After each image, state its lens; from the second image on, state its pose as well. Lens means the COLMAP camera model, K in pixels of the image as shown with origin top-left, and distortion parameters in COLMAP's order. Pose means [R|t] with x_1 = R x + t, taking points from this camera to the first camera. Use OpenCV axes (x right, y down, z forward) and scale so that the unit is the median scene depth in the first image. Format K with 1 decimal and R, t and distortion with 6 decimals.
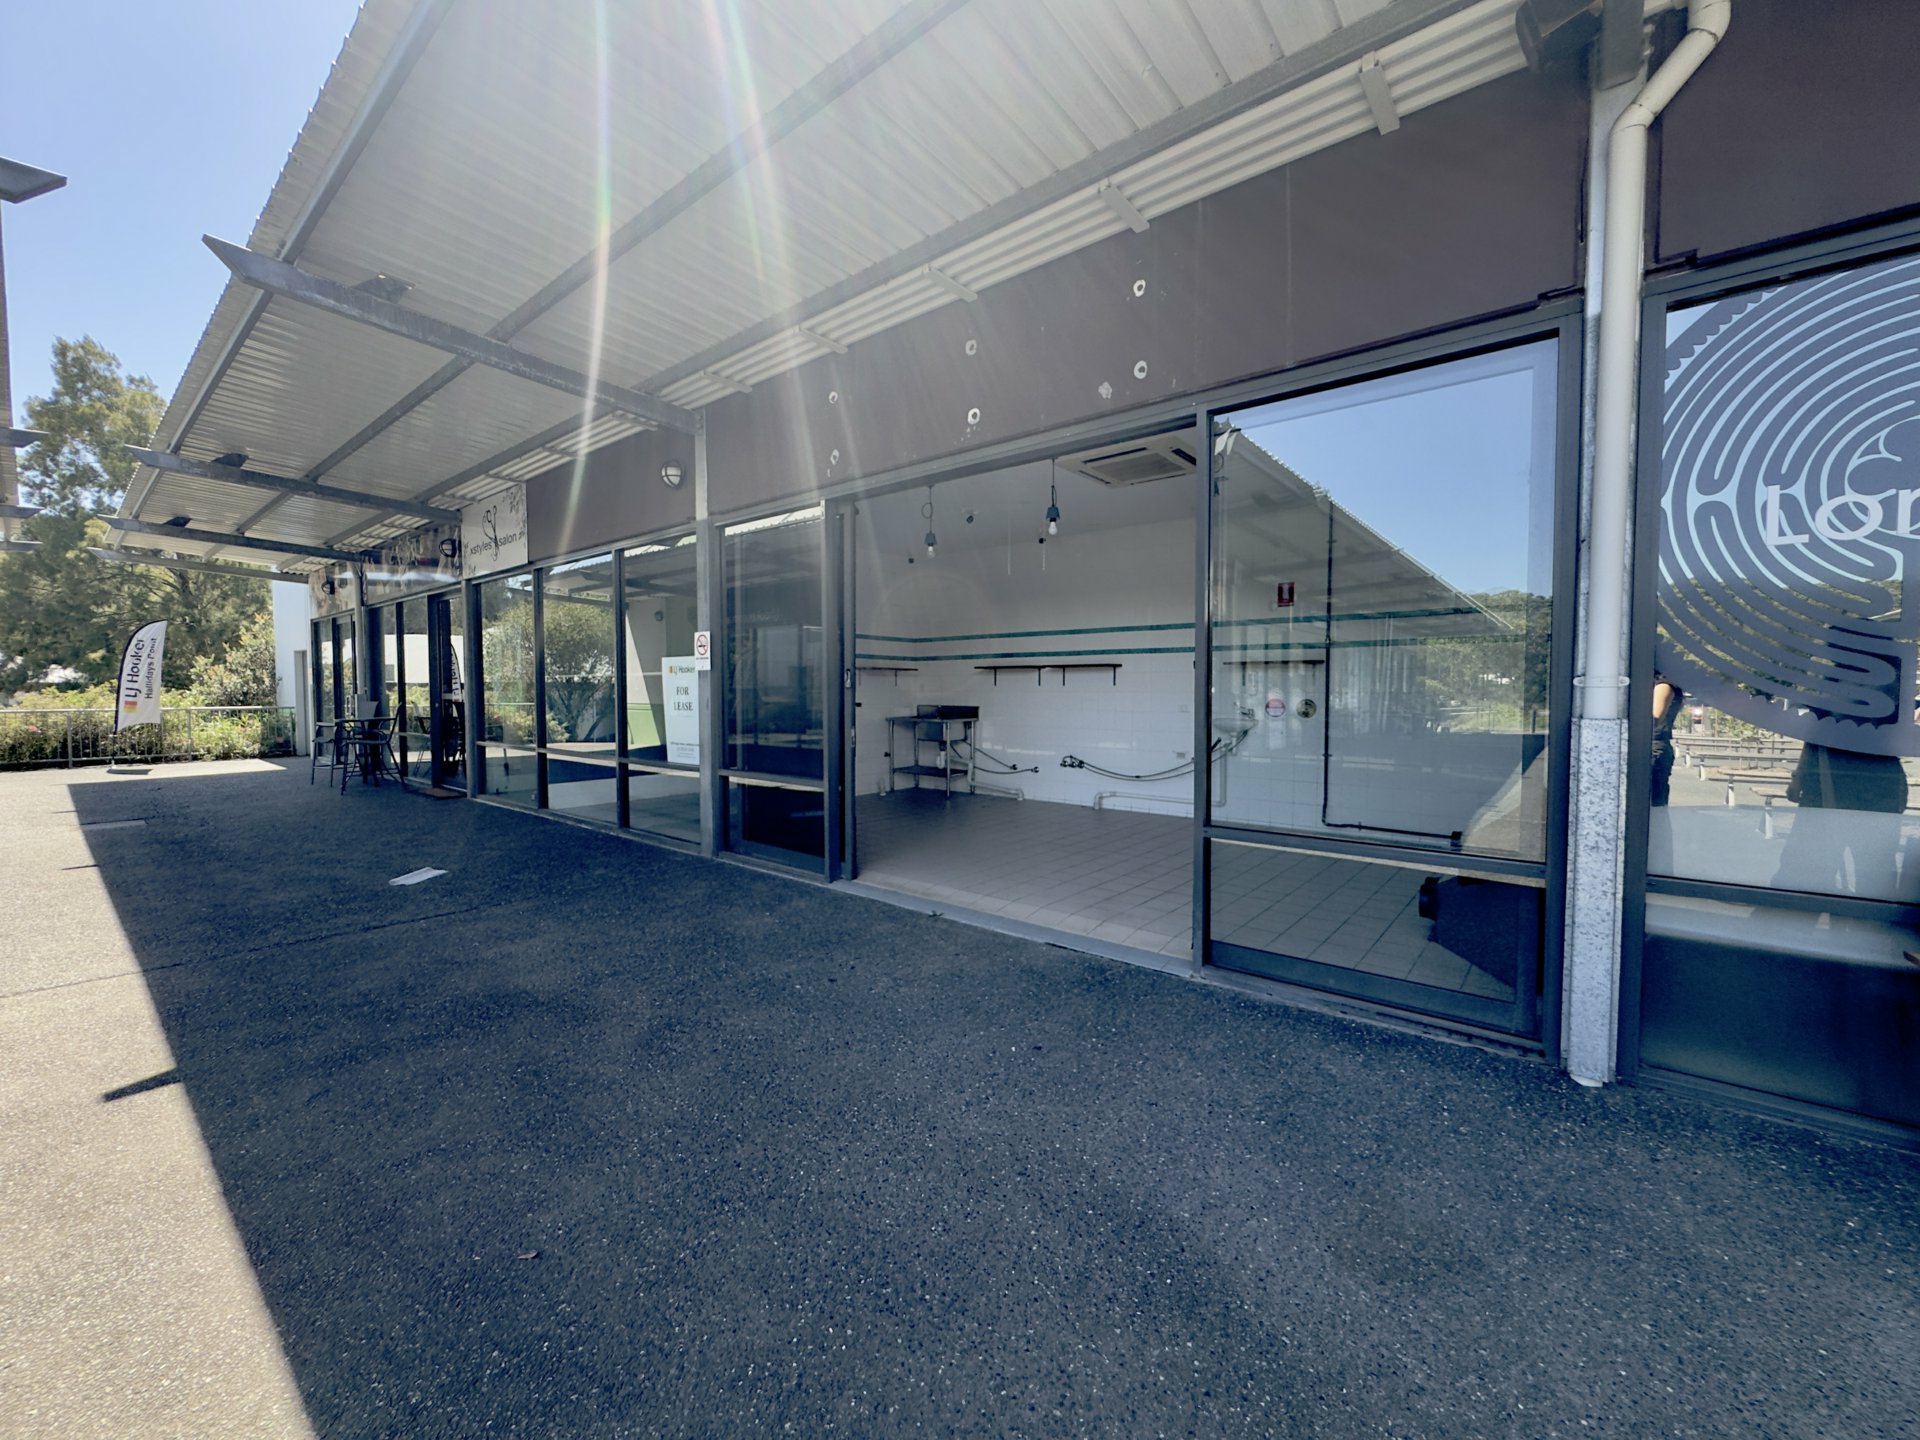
lens RADIAL K [[767.0, 0, 956.2], [0, 767.0, 721.2], [0, 0, 1]] dist [-0.006167, 0.000132]
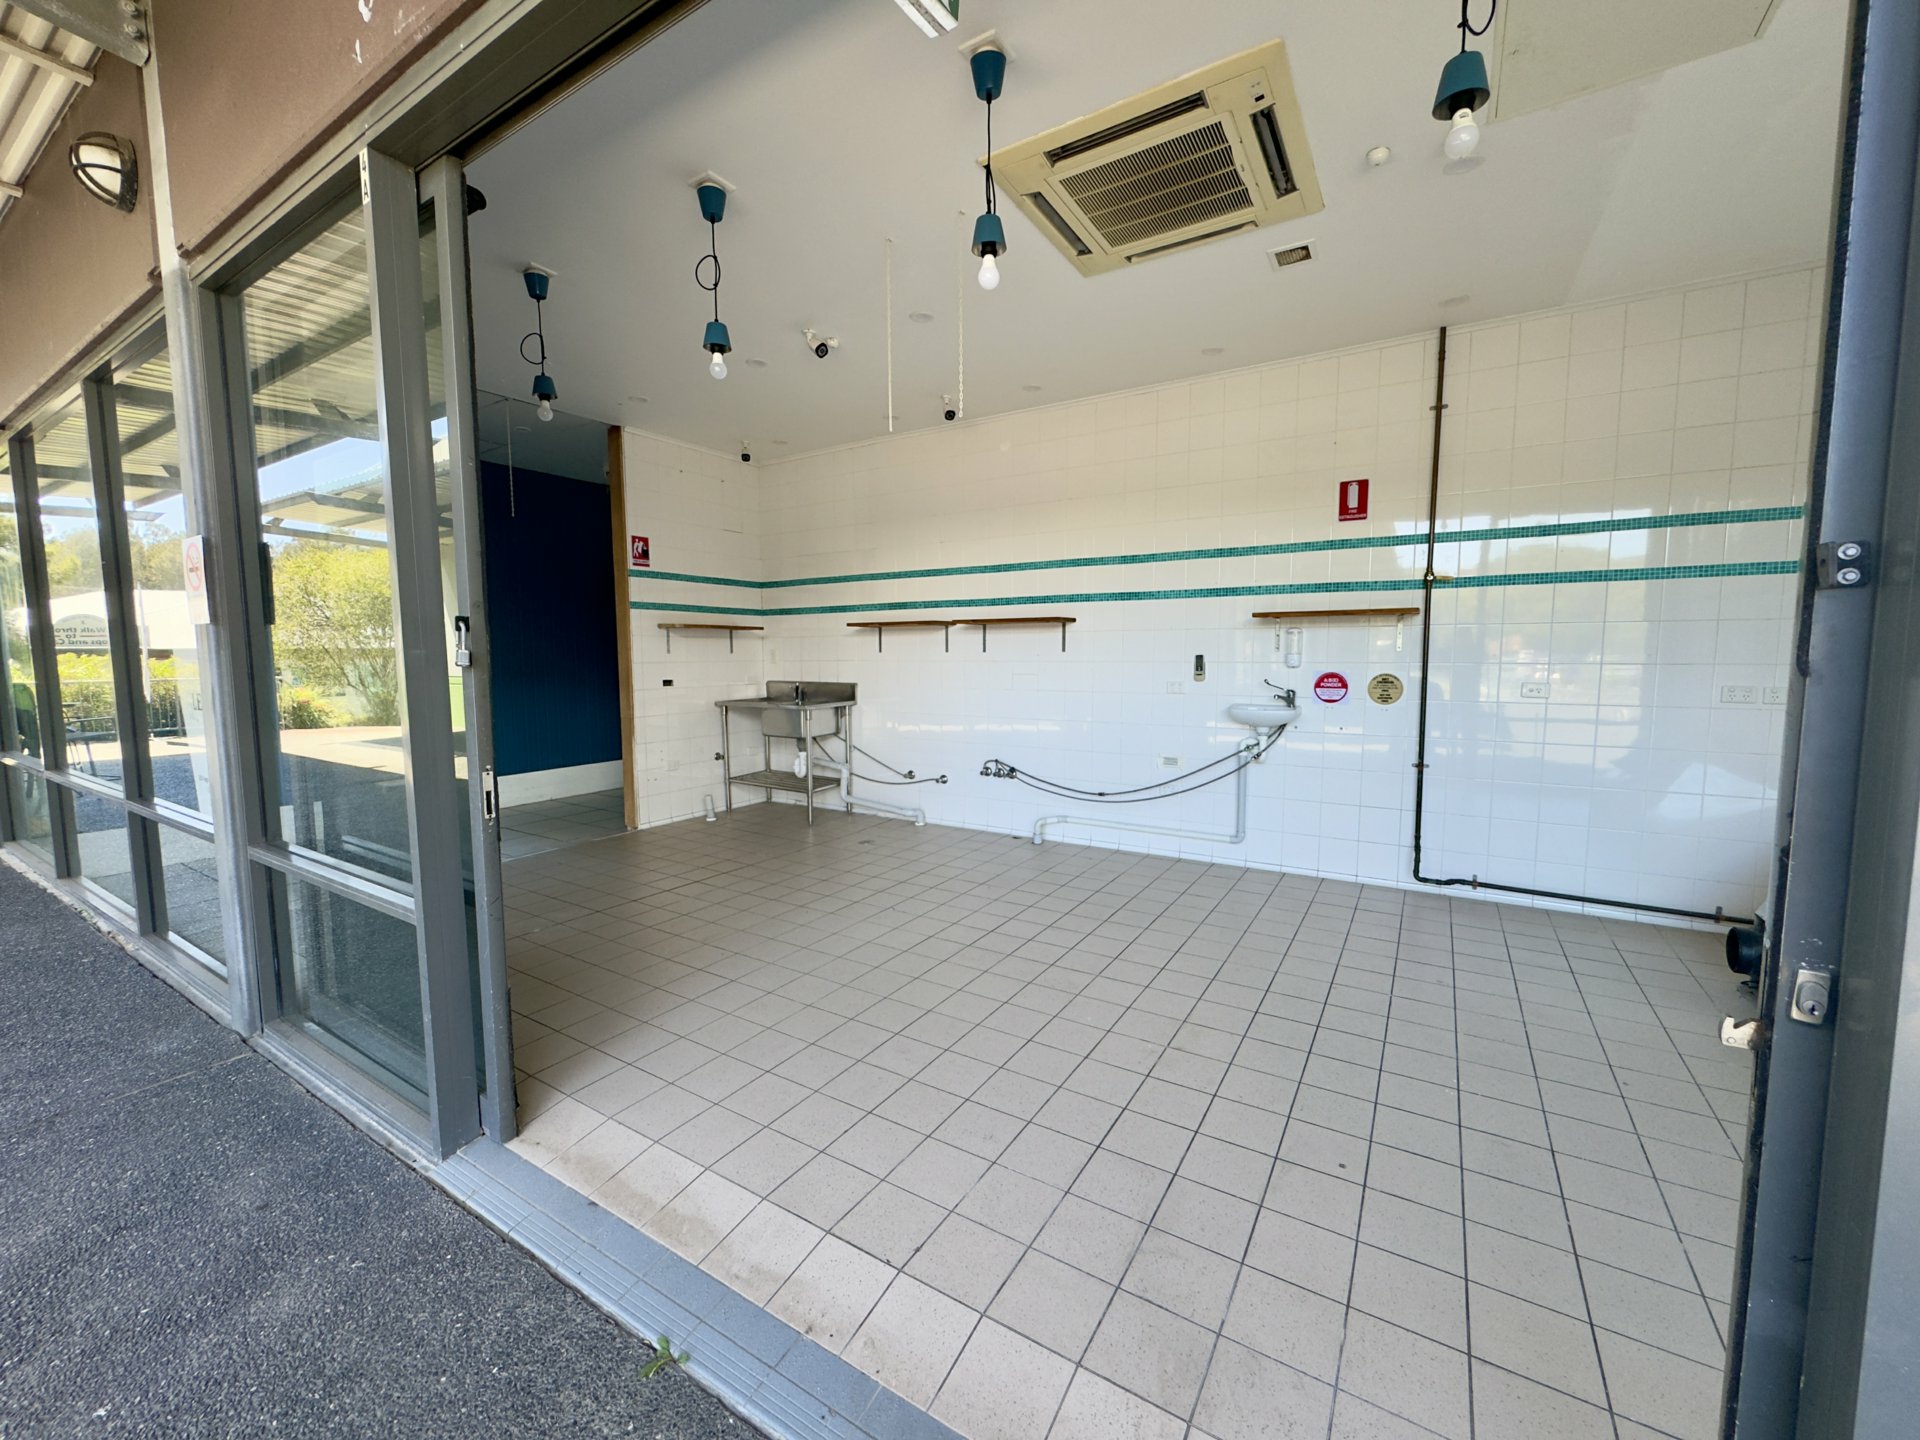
lens RADIAL K [[767.0, 0, 952.6], [0, 767.0, 718.7], [0, 0, 1]] dist [-0.006167, 0.000132]
pose [[0.992138, -0.016024, 0.124122, 0.031025], [0.010495, 0.998929, 0.045069, -0.018823], [-0.124712, -0.043412, 0.991243, 0.345646]]
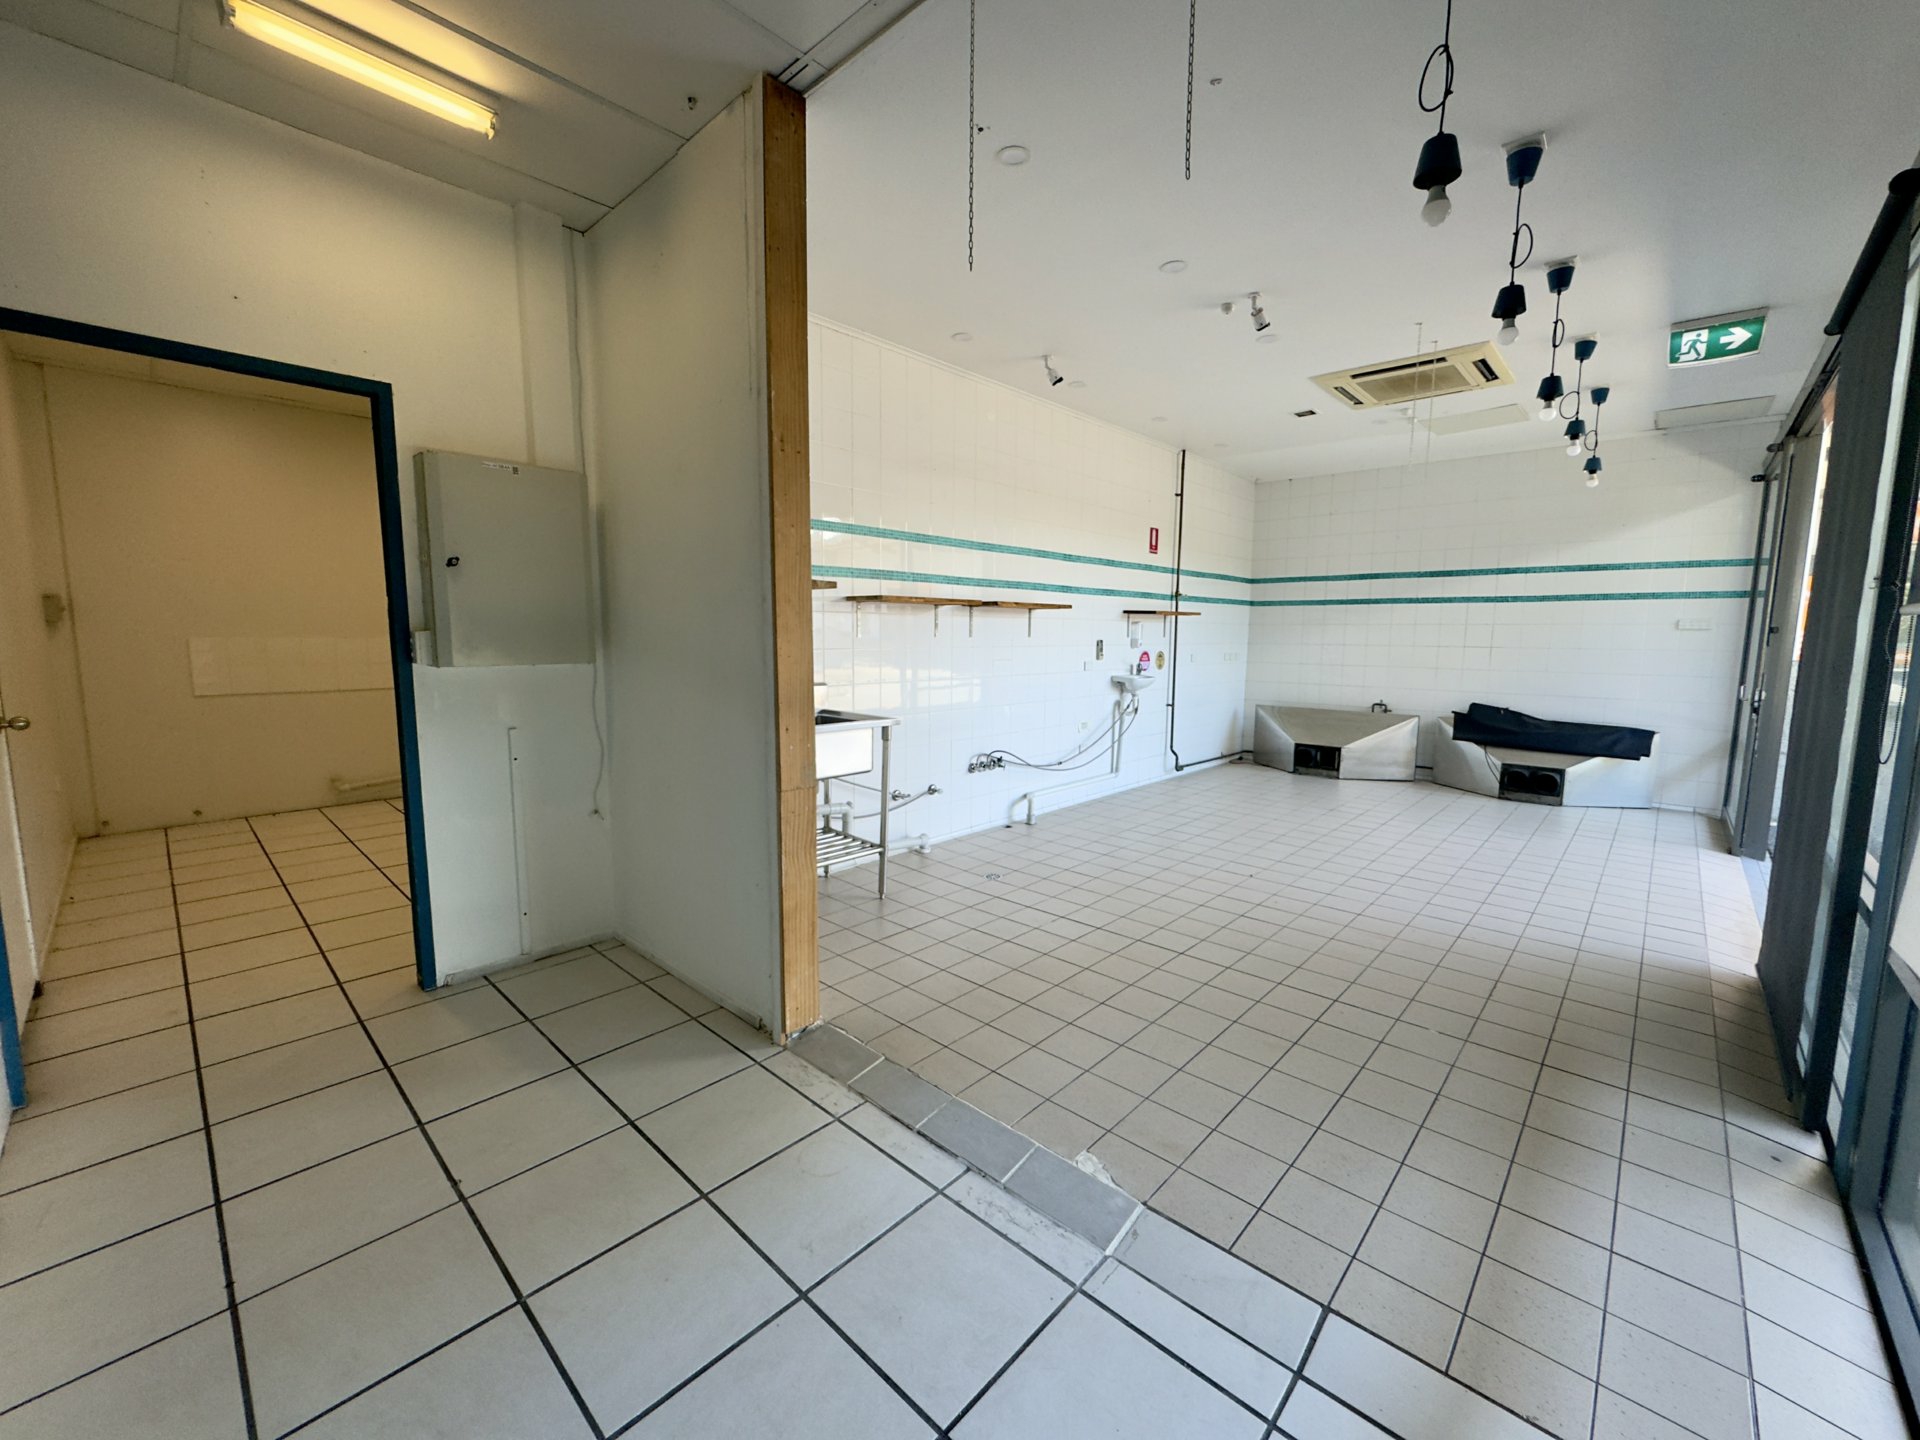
lens RADIAL K [[767.0, 0, 964.8], [0, 767.0, 720.8], [0, 0, 1]] dist [-0.006167, 0.000132]
pose [[0.059724, -0.117344, 0.991294, -0.437731], [0.034040, 0.992728, 0.115463, -0.048815], [-0.997634, 0.026848, 0.063285, 0.940279]]
